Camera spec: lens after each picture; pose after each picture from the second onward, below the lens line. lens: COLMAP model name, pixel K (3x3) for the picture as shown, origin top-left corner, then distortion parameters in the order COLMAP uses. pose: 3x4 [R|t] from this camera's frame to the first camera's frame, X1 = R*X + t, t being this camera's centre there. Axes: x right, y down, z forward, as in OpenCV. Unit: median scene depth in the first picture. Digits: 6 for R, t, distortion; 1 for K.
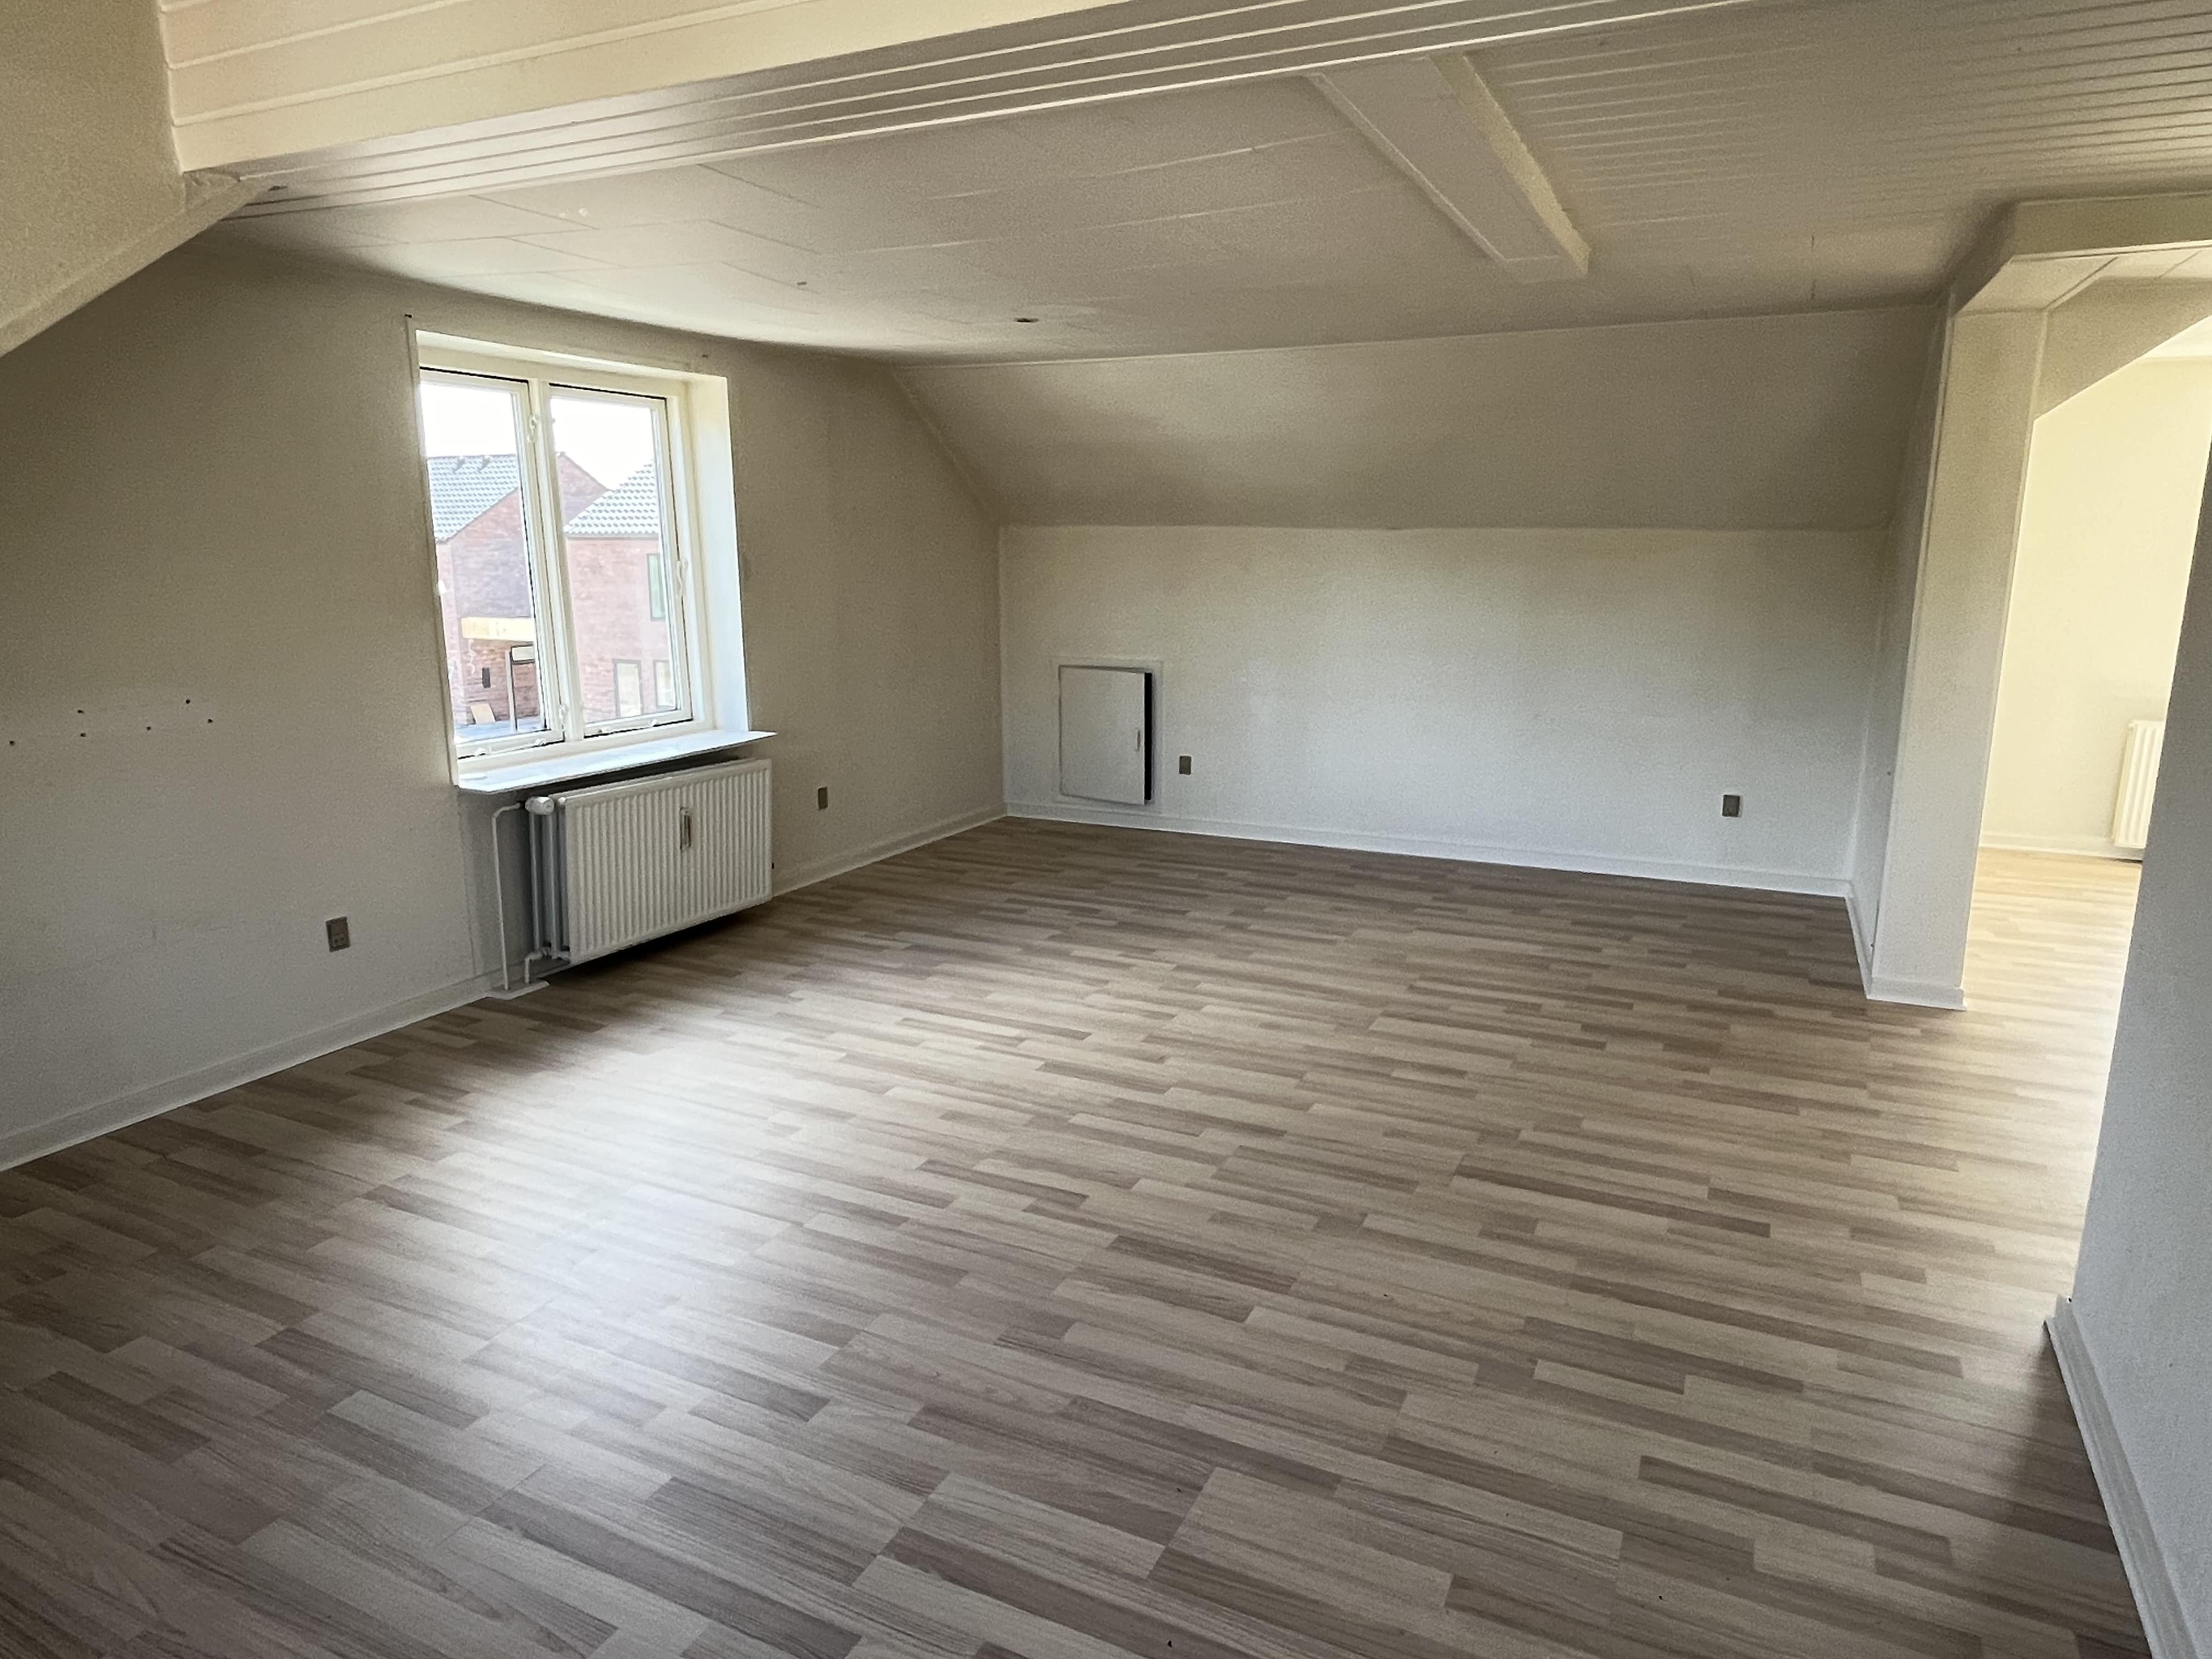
lens RADIAL K [[1383.0, 0, 1096.7], [0, 1383.0, 821.9], [0, 0, 1]] dist [-0.001181, -0.001738]
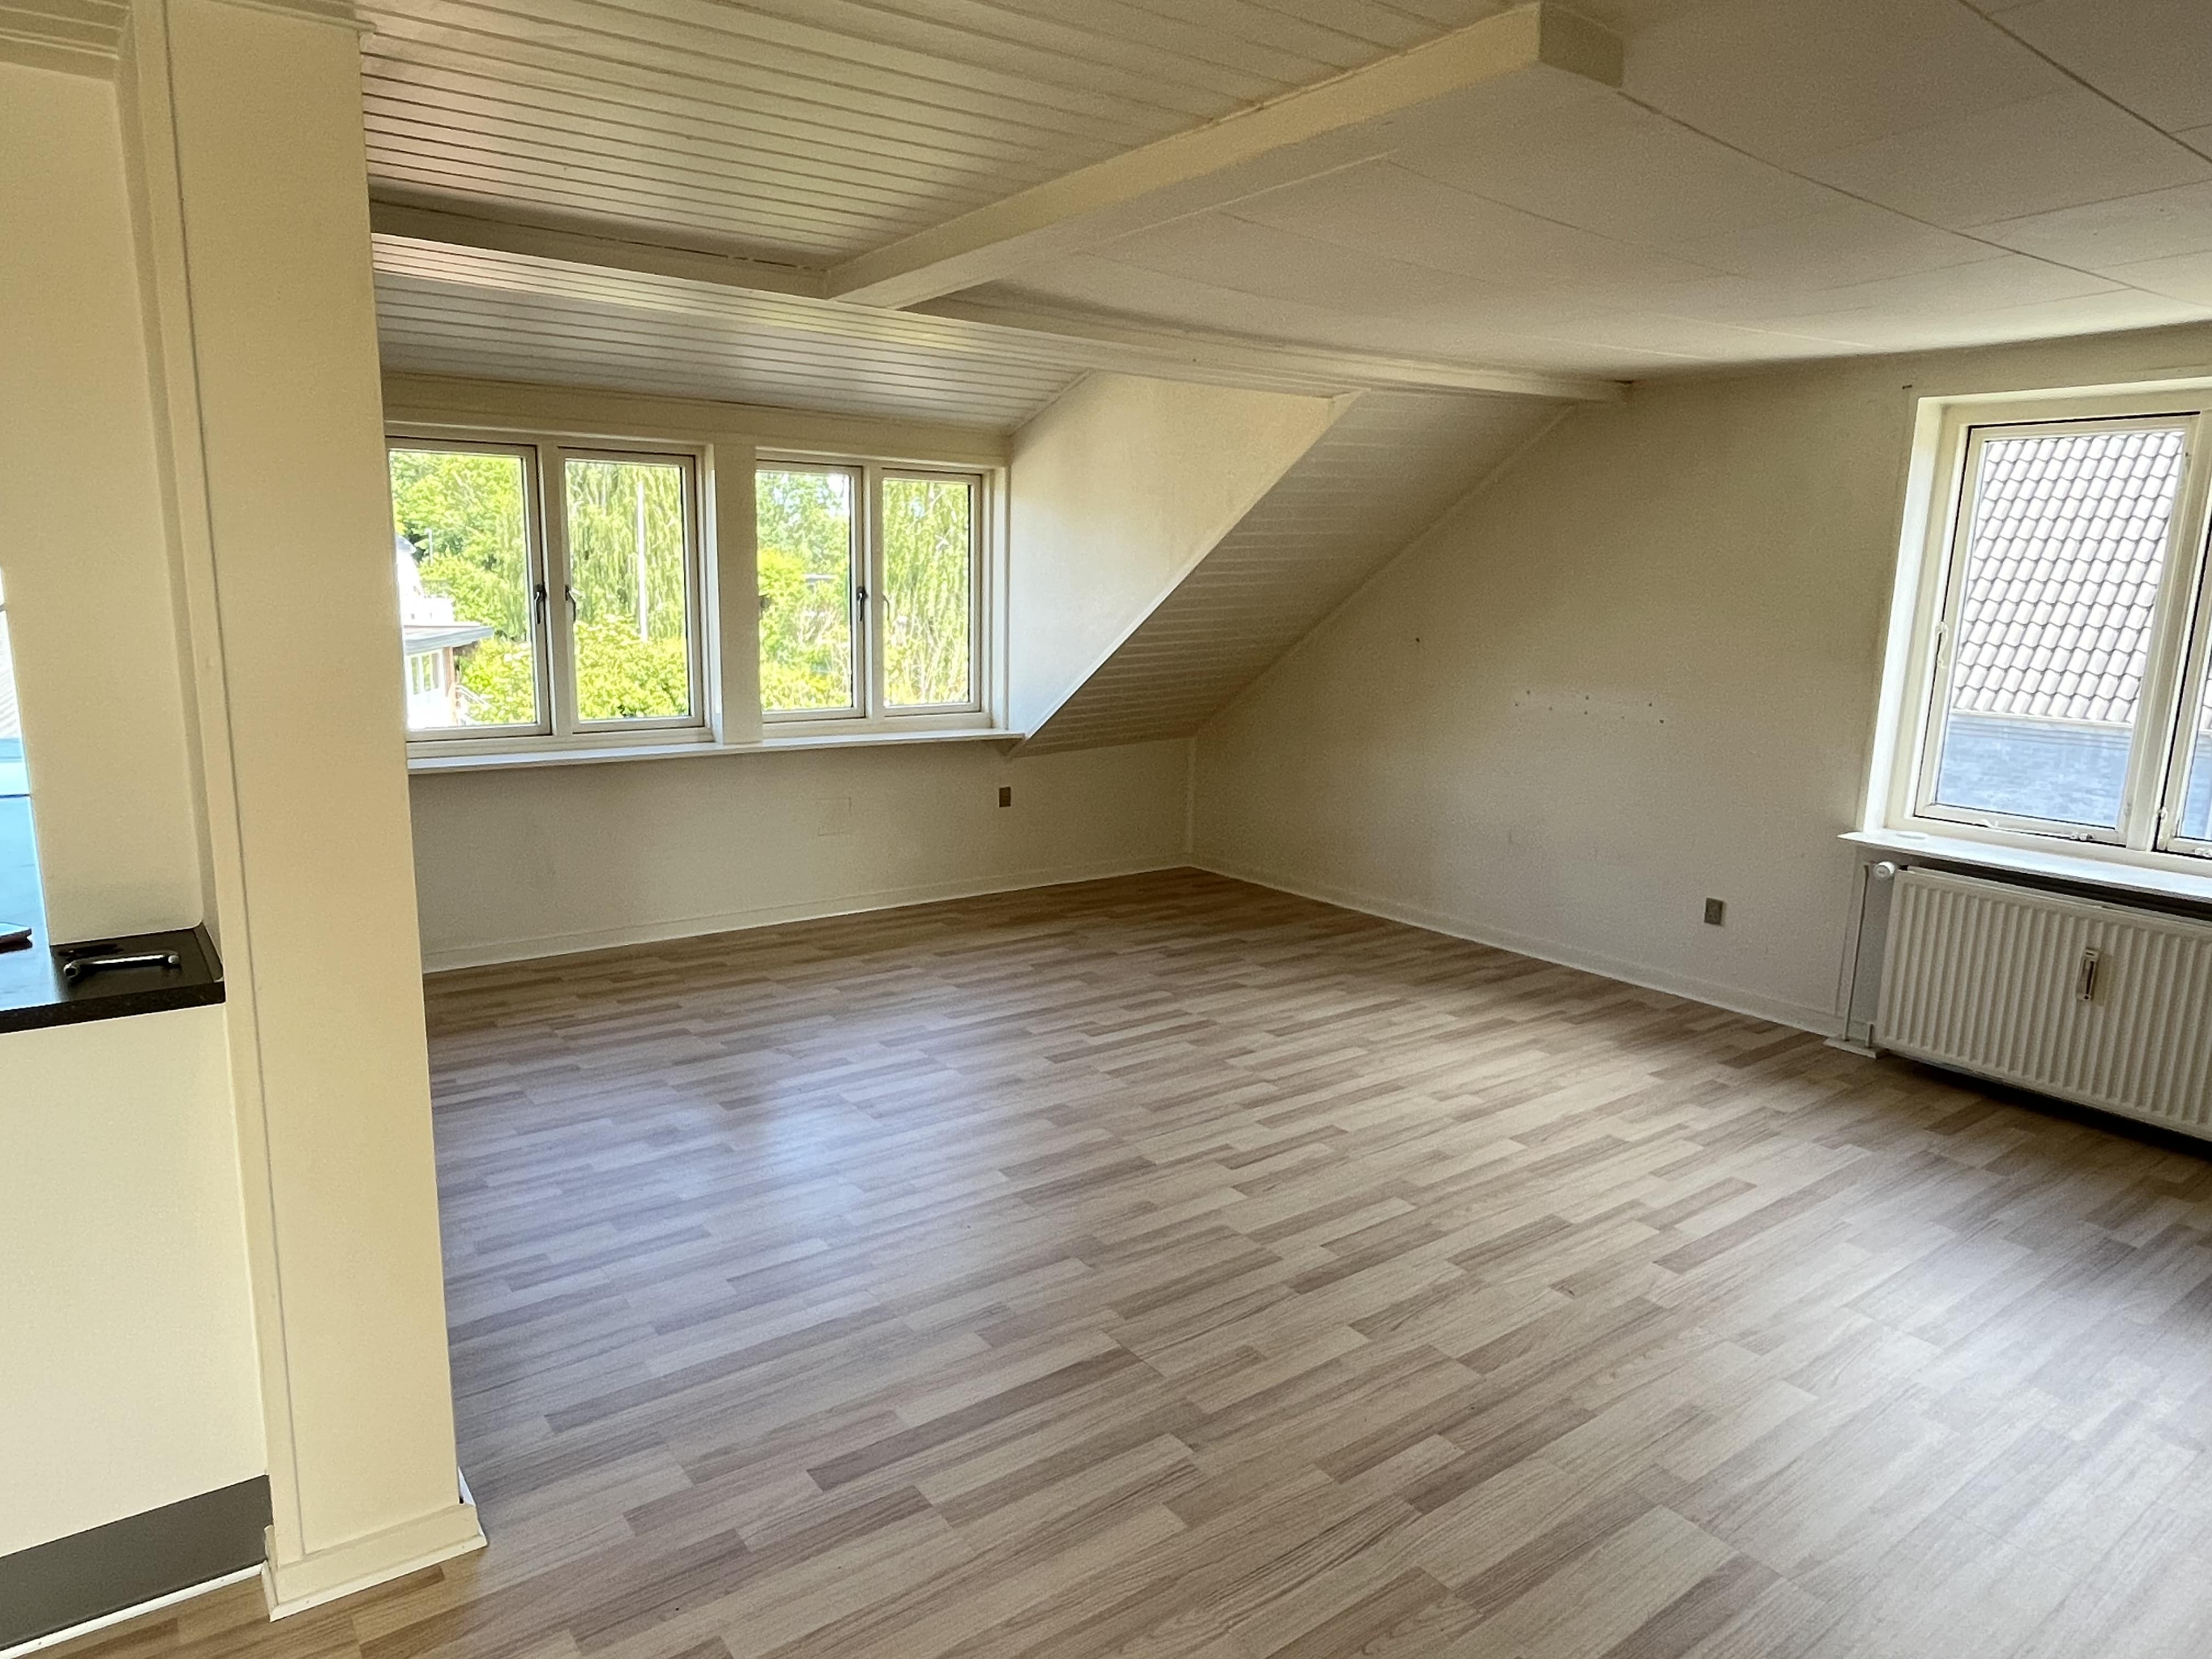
lens RADIAL K [[1383.0, 0, 1112.3], [0, 1383.0, 829.7], [0, 0, 1]] dist [-0.001181, -0.001738]
pose [[-0.460011, 0.153636, -0.874520, 0.833326], [-0.193694, 0.943833, 0.267699, -0.233276], [0.866529, 0.292534, -0.404415, 1.091724]]
